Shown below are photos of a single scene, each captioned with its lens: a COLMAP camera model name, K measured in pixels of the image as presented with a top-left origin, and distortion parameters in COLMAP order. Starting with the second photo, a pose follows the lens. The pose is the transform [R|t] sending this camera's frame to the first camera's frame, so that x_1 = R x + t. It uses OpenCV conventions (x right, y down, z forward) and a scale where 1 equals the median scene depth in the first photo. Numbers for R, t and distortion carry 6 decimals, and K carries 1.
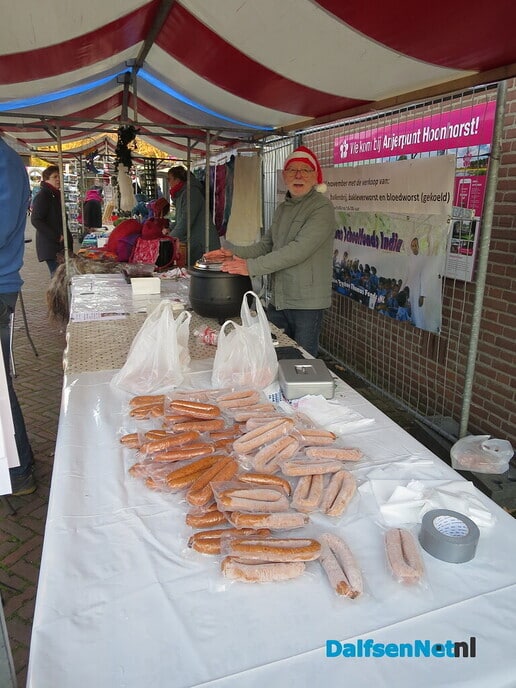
lens RADIAL K [[501.4, 0, 262.0], [0, 501.4, 345.7], [0, 0, 1]] dist [-0.018530, 0.011292]
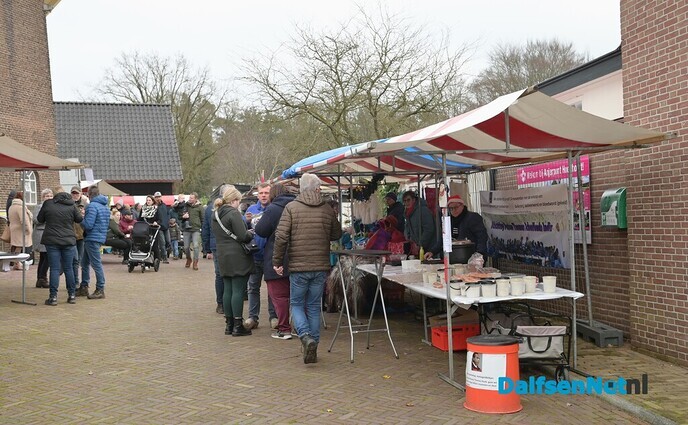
lens RADIAL K [[773.7, 0, 343.1], [0, 773.7, 217.4], [0, 0, 1]] dist [0.017081, 0.000000]
pose [[0.988657, -0.070261, -0.132739, -0.100845], [0.029787, 0.957997, -0.285226, 0.514558], [0.147204, 0.278037, 0.949224, -1.712405]]
